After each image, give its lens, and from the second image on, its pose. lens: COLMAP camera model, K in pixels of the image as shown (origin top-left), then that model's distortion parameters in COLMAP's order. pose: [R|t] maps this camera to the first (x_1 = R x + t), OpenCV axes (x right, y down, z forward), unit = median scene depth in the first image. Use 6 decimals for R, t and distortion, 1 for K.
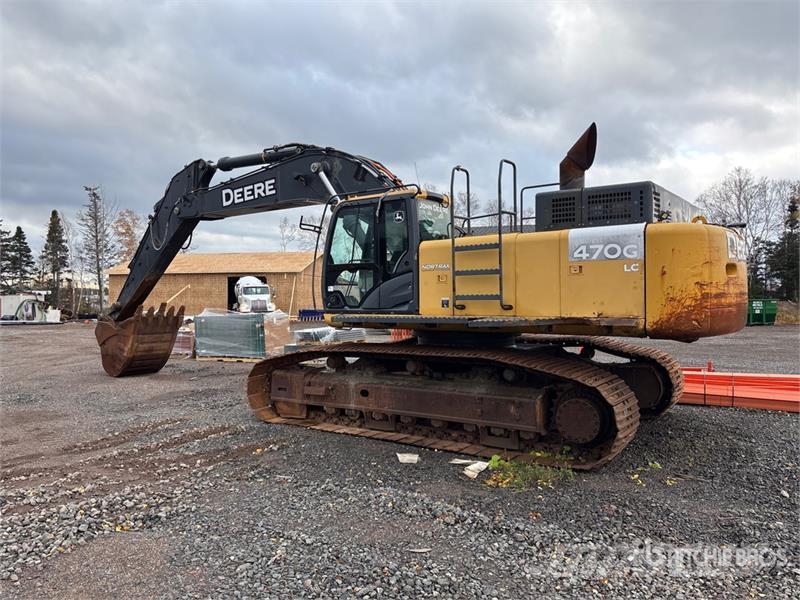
lens RADIAL K [[602.4, 0, 406.4], [0, 602.4, 300.4], [0, 0, 1]] dist [0.058965, -0.068807]
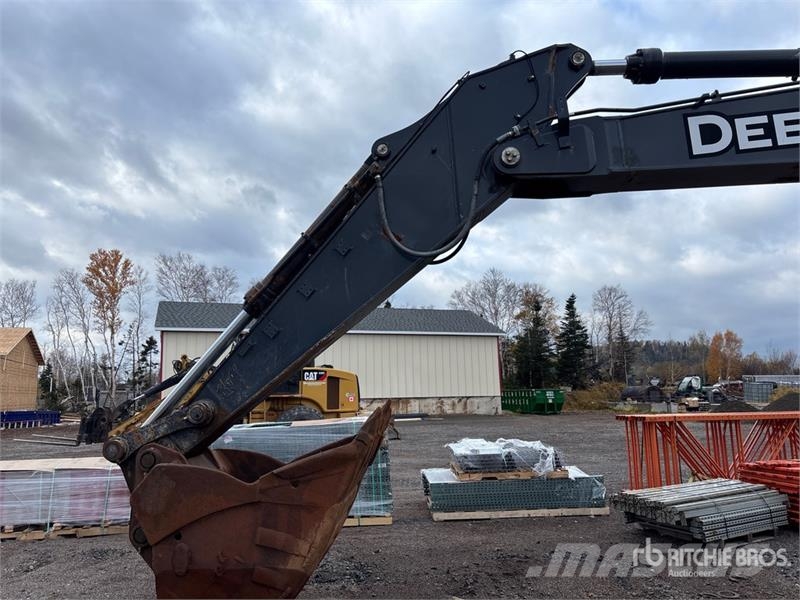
lens RADIAL K [[602.4, 0, 398.5], [0, 602.4, 299.7], [0, 0, 1]] dist [0.058965, -0.068807]
pose [[0.853734, 0.067740, 0.516284, -0.910340], [0.012541, 0.988540, -0.150440, -0.003110], [-0.520558, 0.134910, 0.843100, 1.050774]]
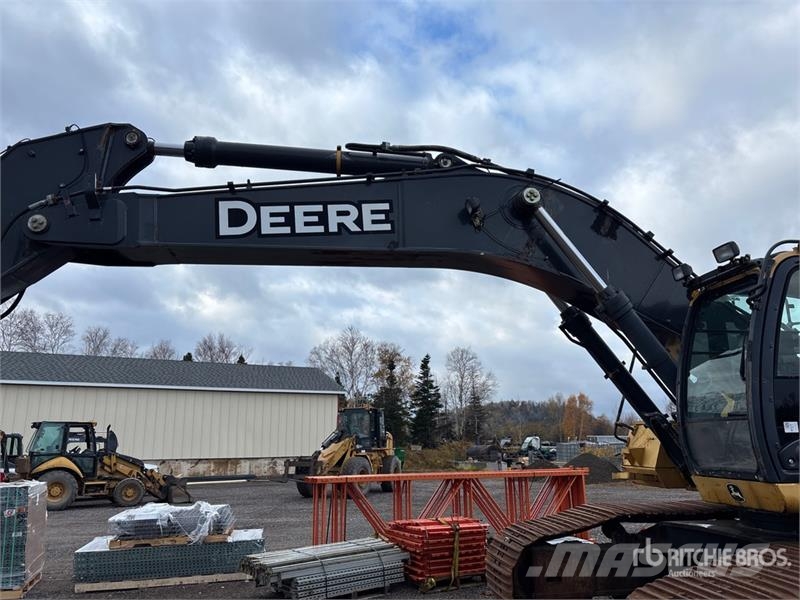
lens RADIAL K [[602.4, 0, 404.8], [0, 602.4, 302.5], [0, 0, 1]] dist [0.058965, -0.068807]
pose [[0.738004, 0.152069, 0.657439, -0.657382], [0.009107, 0.971944, -0.235038, -0.005140], [-0.674735, 0.179446, 0.715913, 0.819020]]
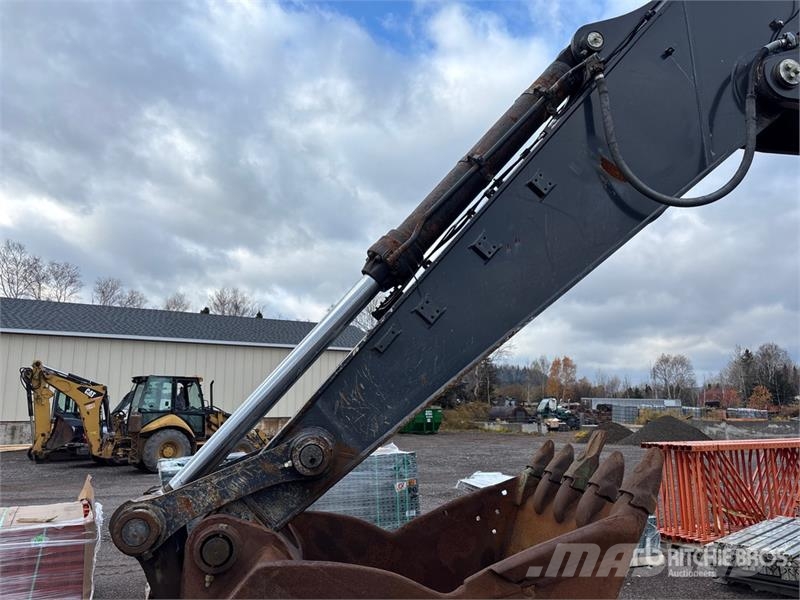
lens RADIAL K [[602.4, 0, 404.1], [0, 602.4, 301.9], [0, 0, 1]] dist [0.058965, -0.068807]
pose [[0.691913, 0.125822, 0.710933, -0.962066], [0.000208, 0.984663, -0.174469, -0.008629], [-0.721981, 0.120865, 0.681274, 1.378165]]
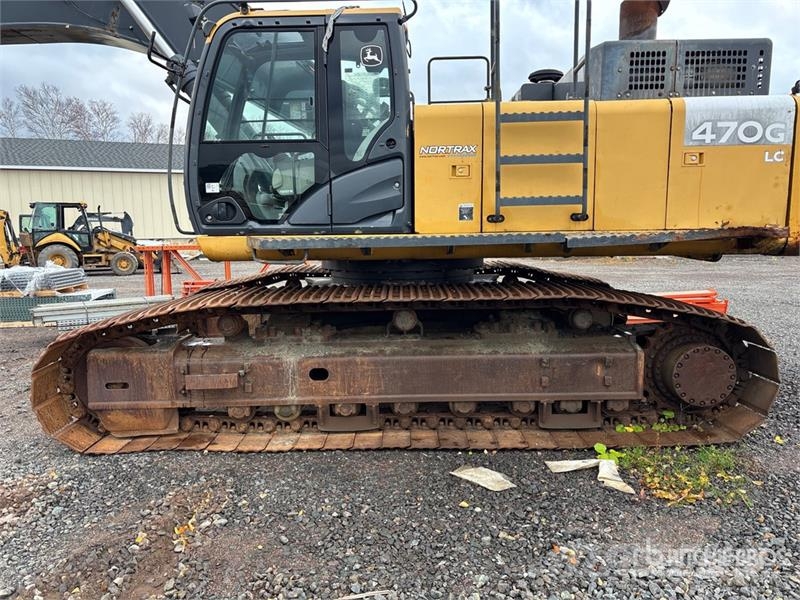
lens RADIAL K [[602.4, 0, 403.0], [0, 602.4, 308.3], [0, 0, 1]] dist [0.058965, -0.068807]
pose [[0.829856, -0.077789, 0.552528, -0.281418], [0.011142, 0.992347, 0.122975, 0.020983], [-0.557866, -0.095895, 0.824372, 0.442910]]
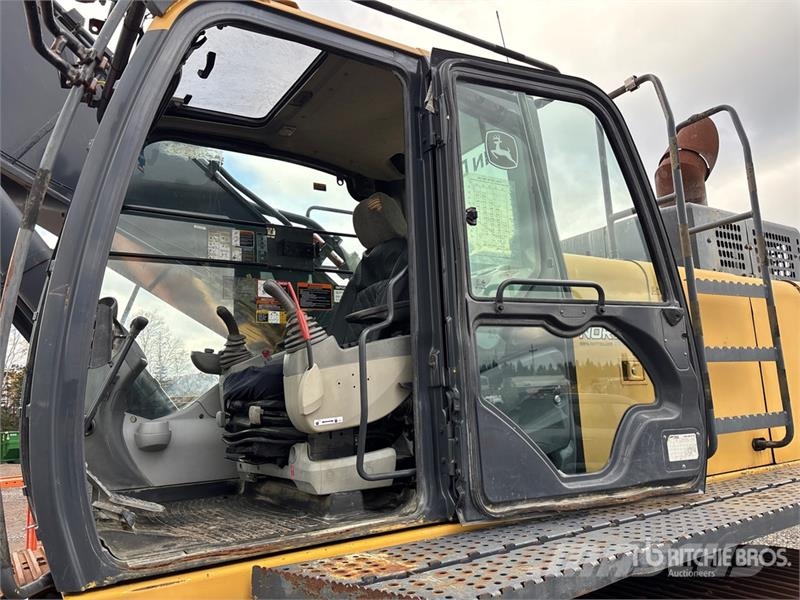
lens RADIAL K [[602.4, 0, 399.4], [0, 602.4, 300.4], [0, 0, 1]] dist [0.058965, -0.068807]
pose [[0.369194, 0.146690, 0.917702, -0.250482], [0.053871, 0.982426, -0.178709, -0.018753], [-0.927790, 0.115416, 0.354804, 0.846074]]
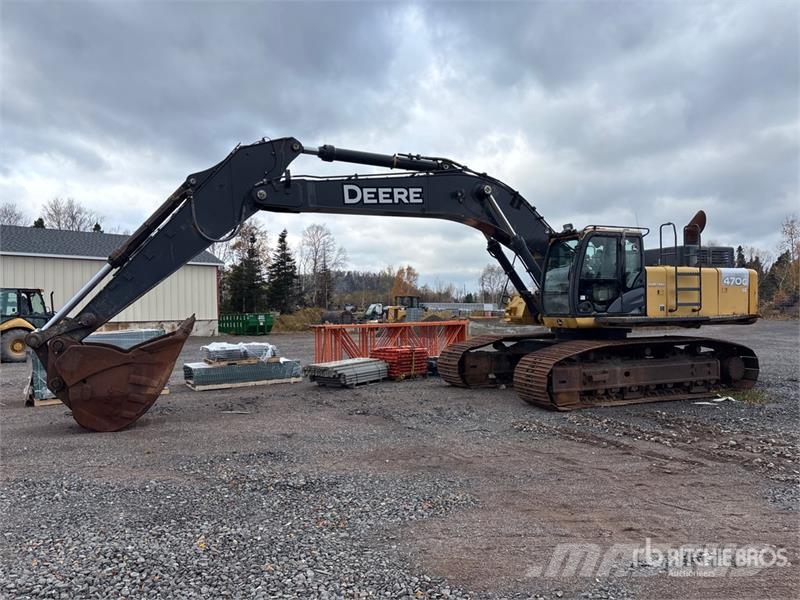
lens RADIAL K [[602.4, 0, 402.8], [0, 602.4, 303.0], [0, 0, 1]] dist [0.058965, -0.068807]
pose [[0.518421, 0.009453, 0.855073, -1.370275], [0.011882, 0.999763, -0.018257, 0.009774], [-0.855043, 0.019625, 0.518186, 0.643705]]
